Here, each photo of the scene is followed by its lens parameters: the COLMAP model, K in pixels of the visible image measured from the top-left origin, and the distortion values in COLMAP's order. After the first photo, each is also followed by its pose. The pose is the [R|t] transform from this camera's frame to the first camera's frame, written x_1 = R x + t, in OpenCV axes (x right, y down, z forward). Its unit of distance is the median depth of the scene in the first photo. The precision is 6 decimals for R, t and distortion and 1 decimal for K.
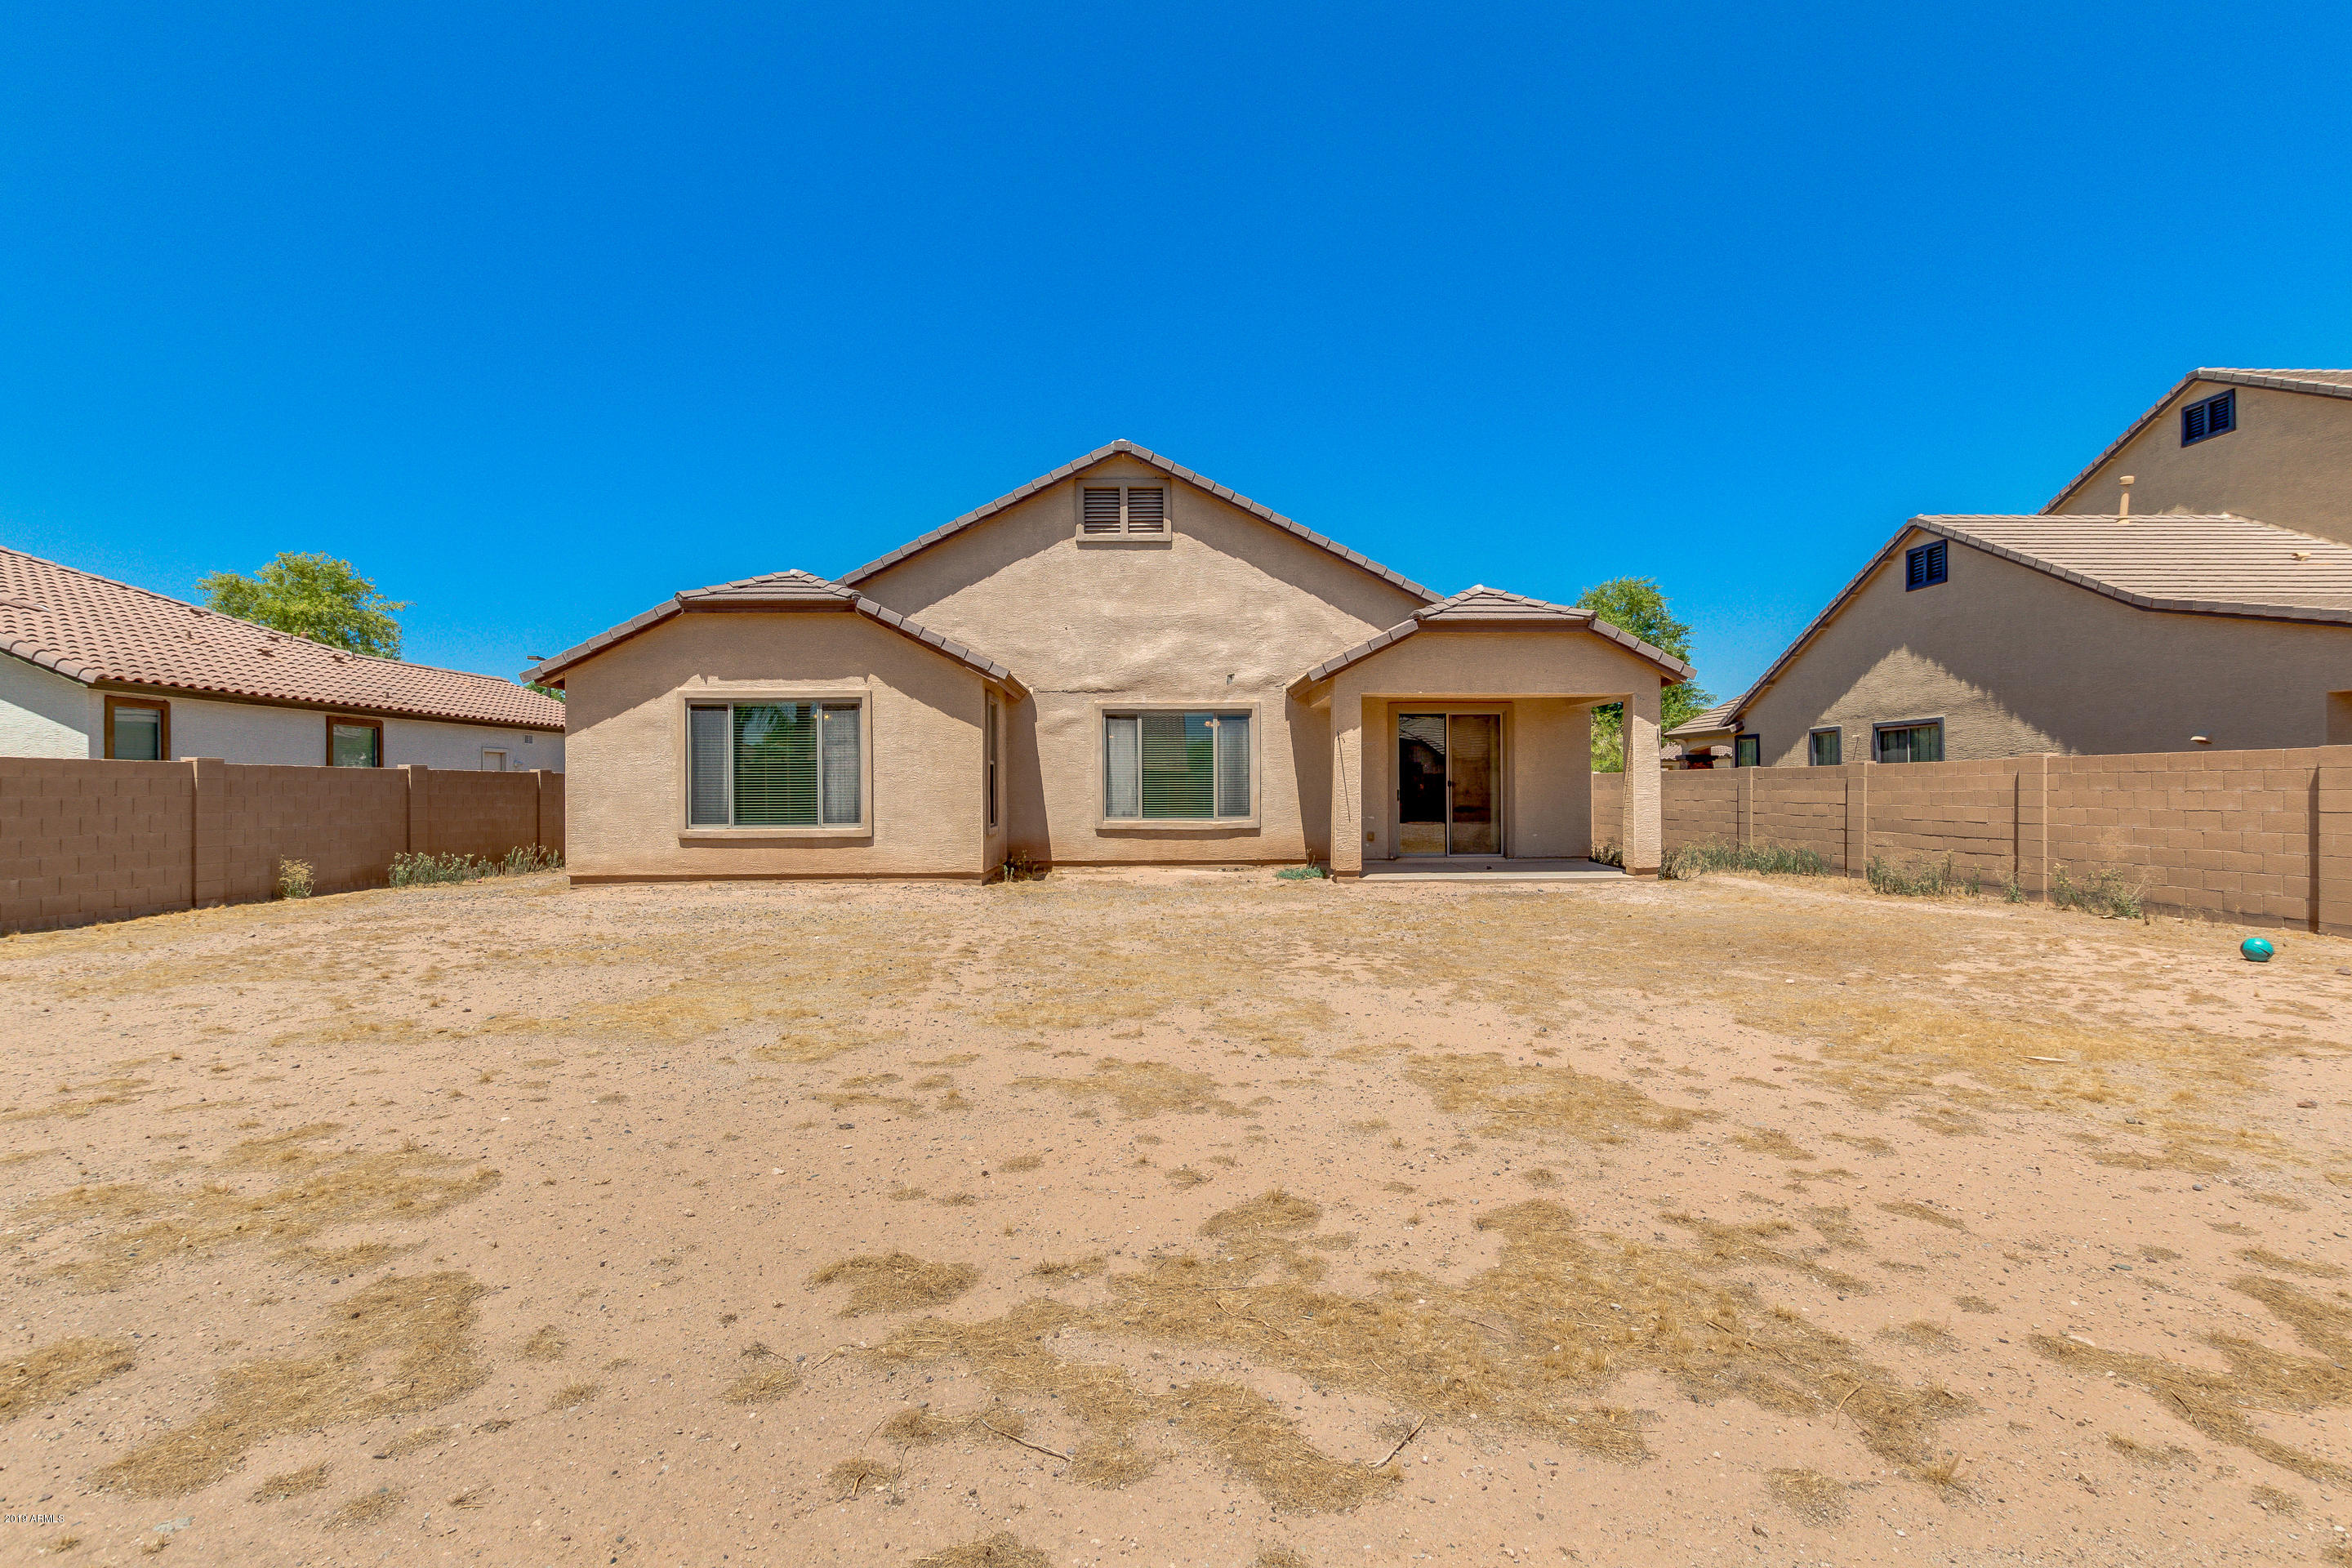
lens RADIAL K [[1069.8, 0, 1167.5], [0, 1069.8, 783.3], [0, 0, 1]] dist [0.004896, -0.003470]
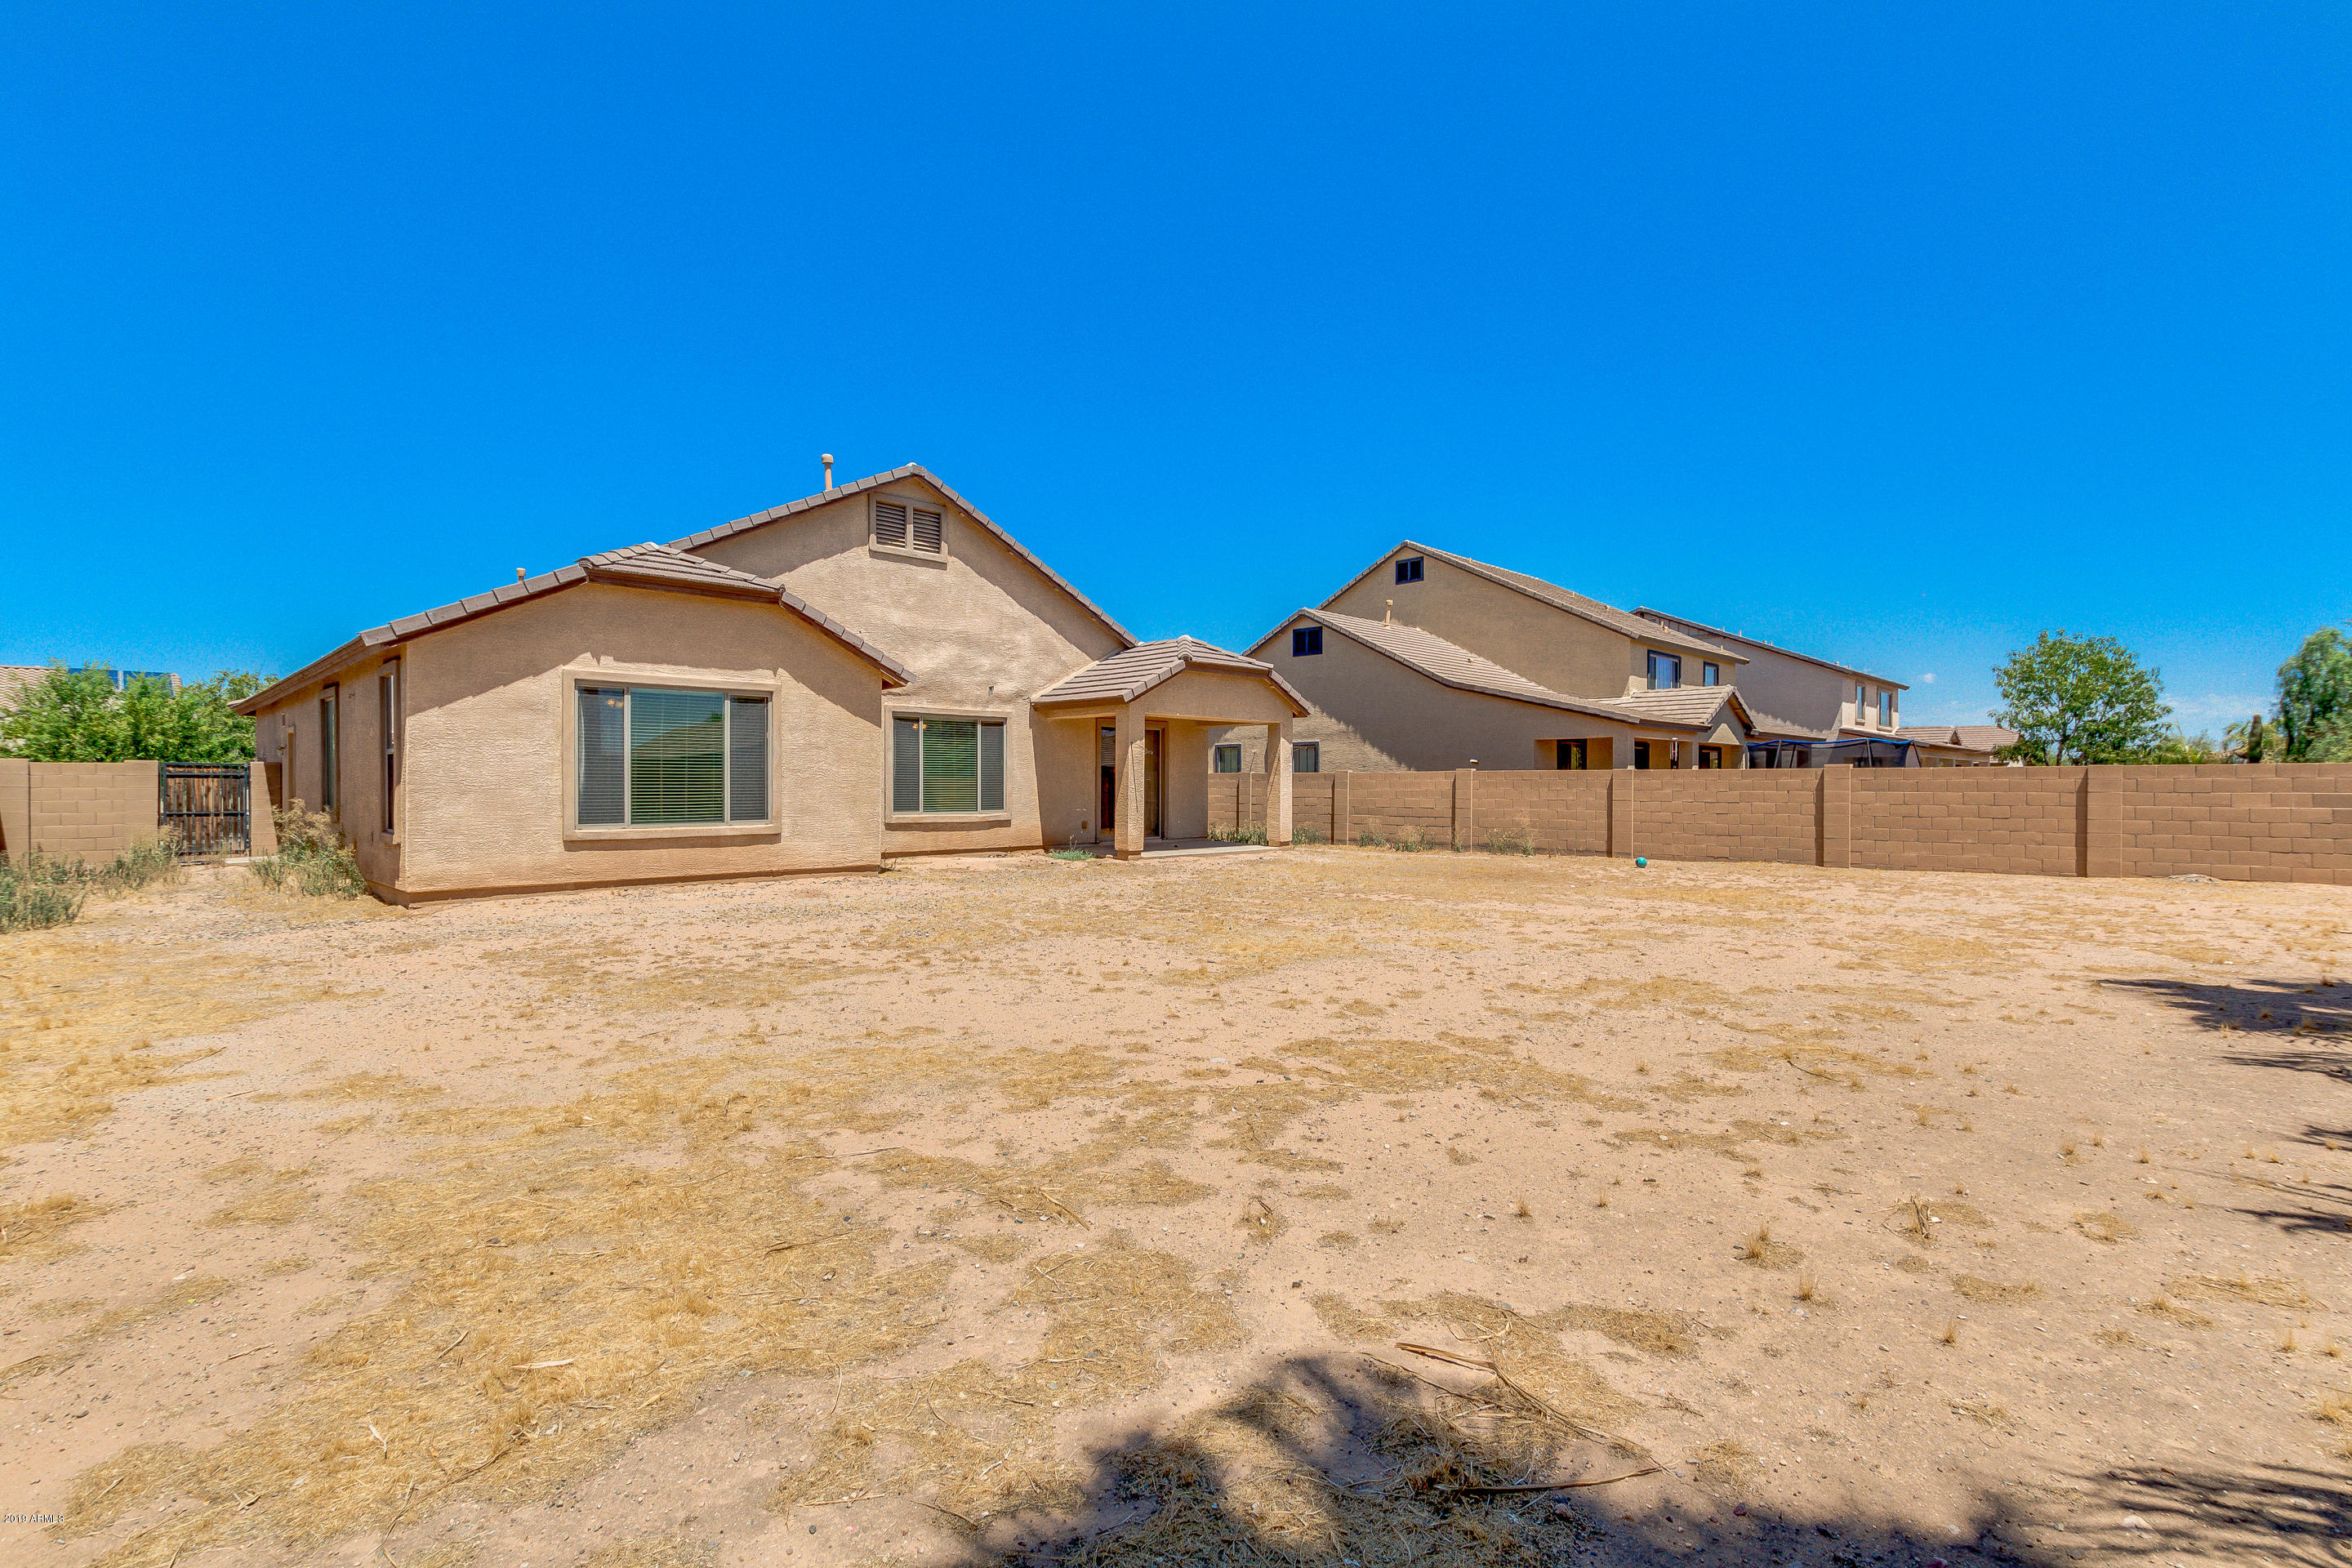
lens RADIAL K [[1069.8, 0, 1157.0], [0, 1069.8, 780.2], [0, 0, 1]] dist [0.004896, -0.003470]
pose [[0.731415, 0.008262, 0.681883, -0.596470], [-0.008536, 0.999959, -0.002960, 0.000951], [-0.681879, -0.003656, 0.731456, 0.036808]]
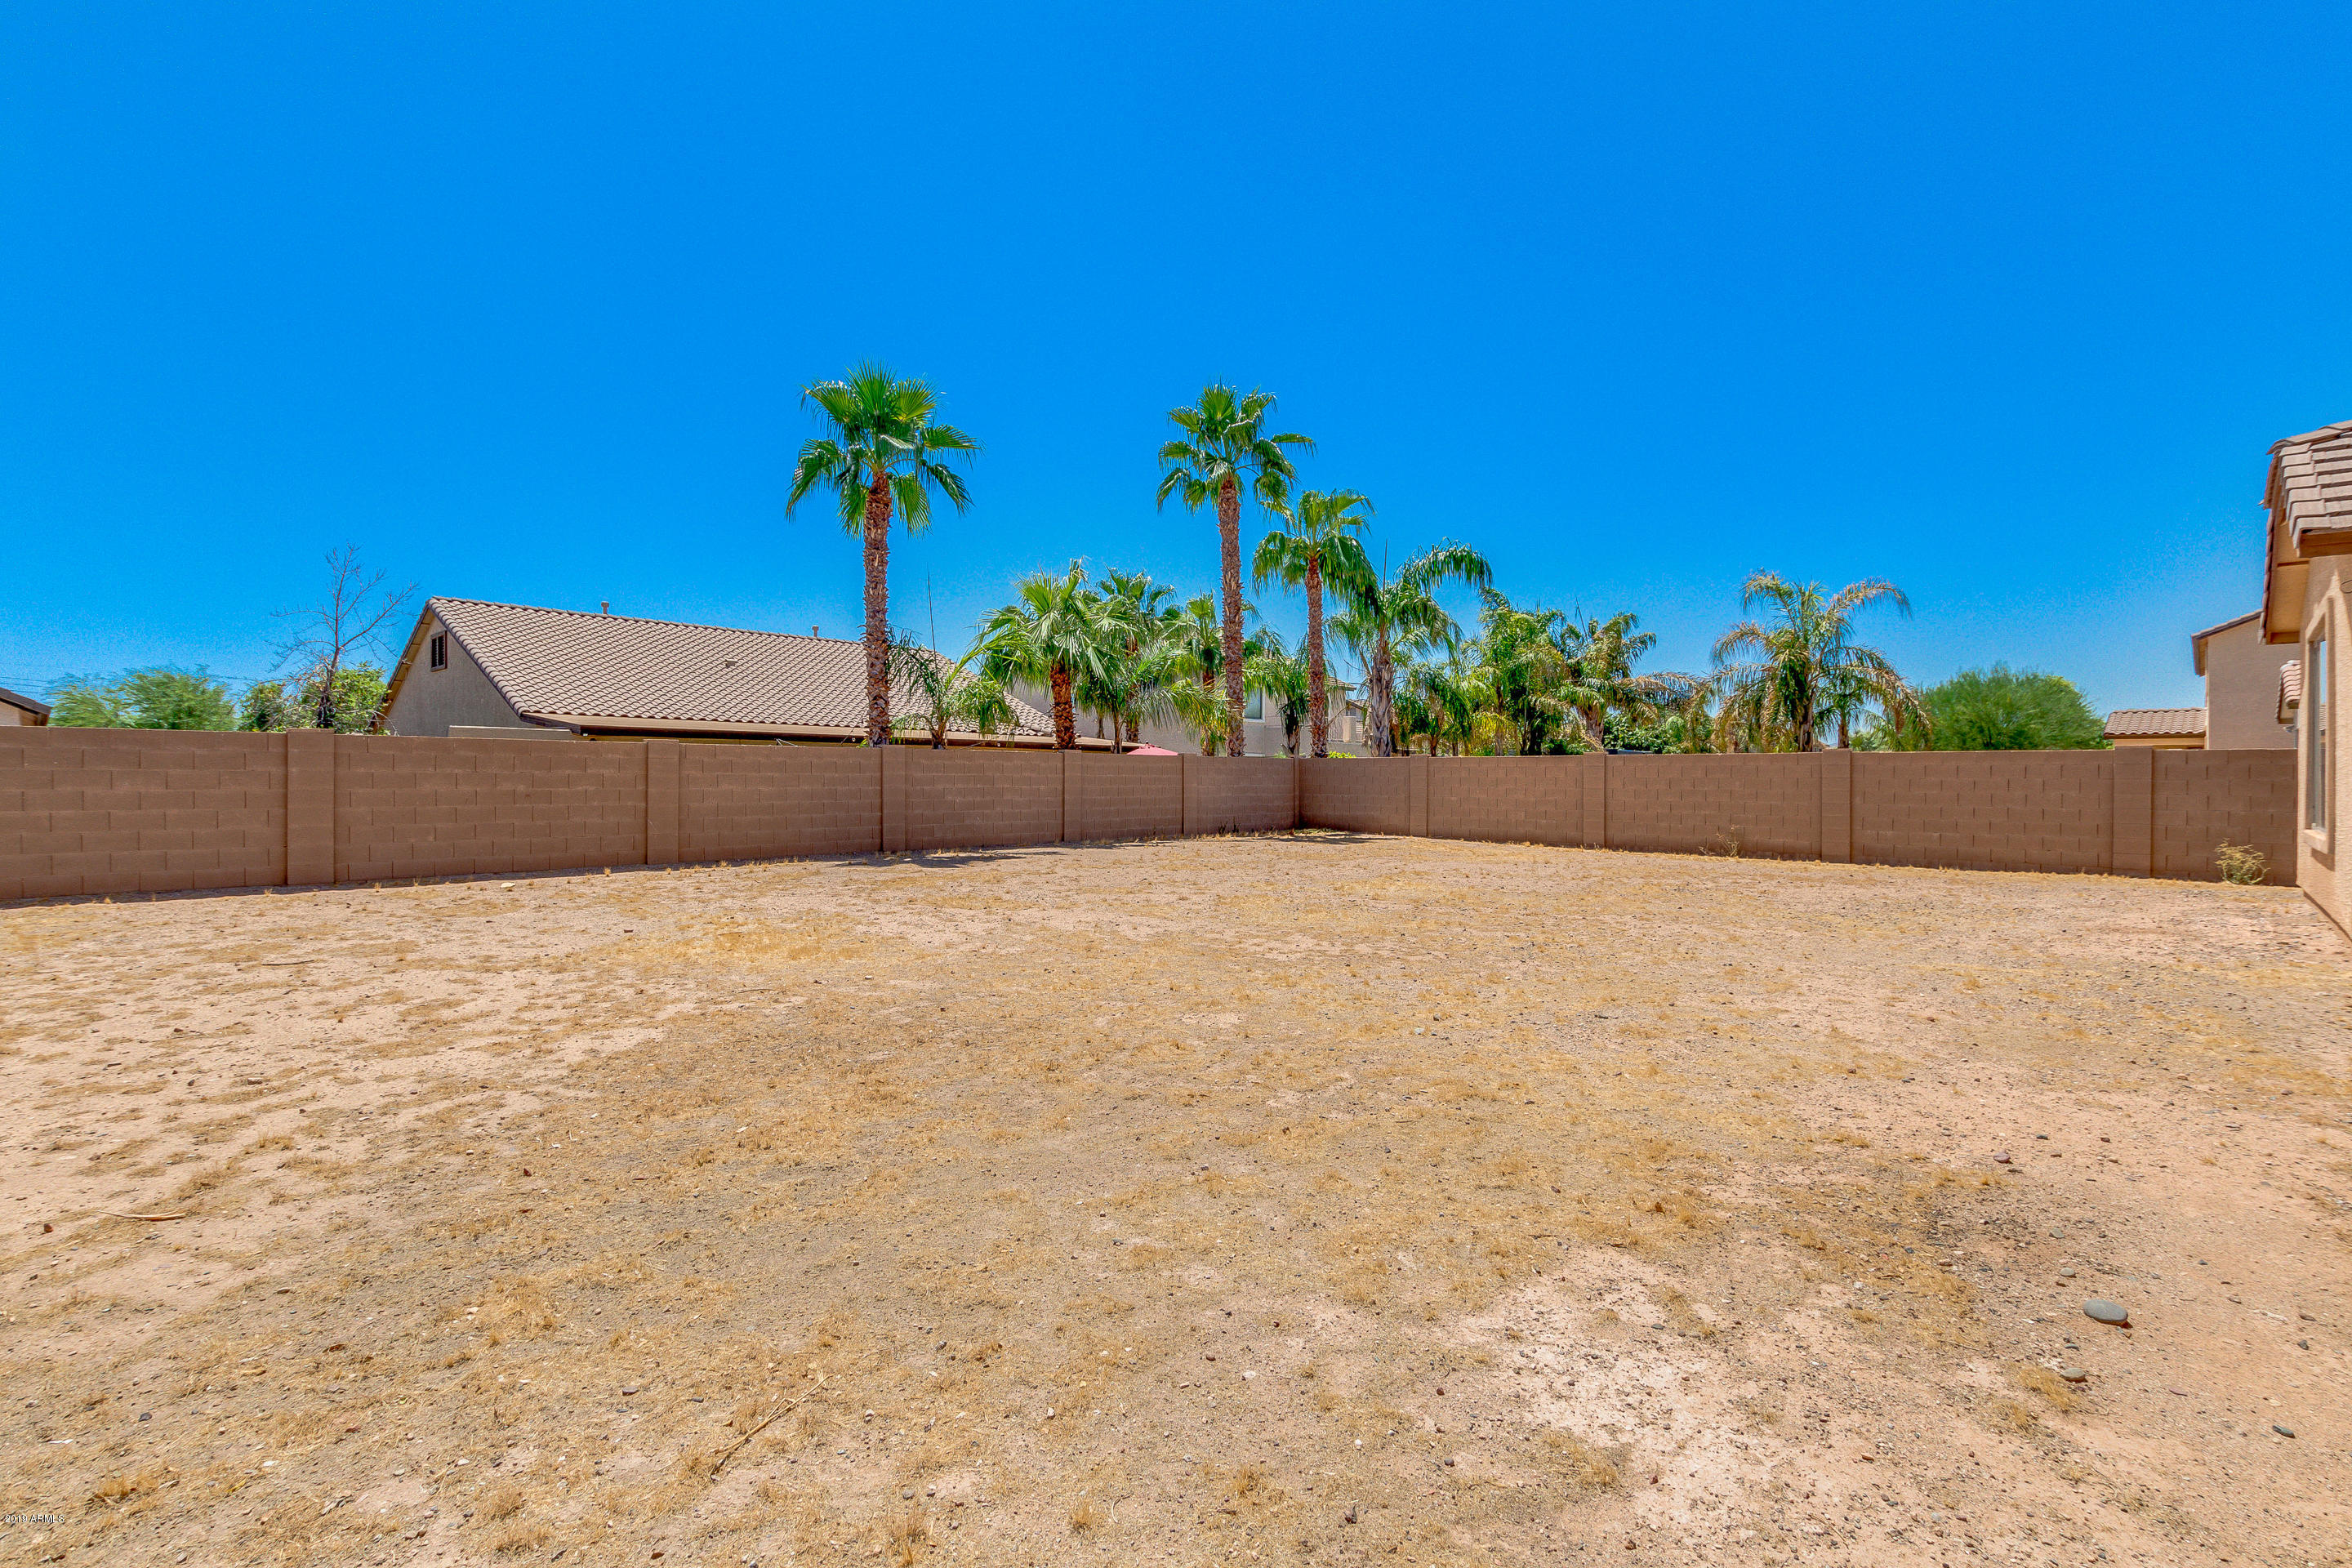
lens RADIAL K [[1069.8, 0, 1202.1], [0, 1069.8, 788.3], [0, 0, 1]] dist [0.004896, -0.003470]
pose [[-0.691024, 0.006521, -0.722803, 0.474656], [-0.001140, 0.999948, 0.010110, 0.008529], [0.722831, 0.007810, -0.690981, 0.823916]]
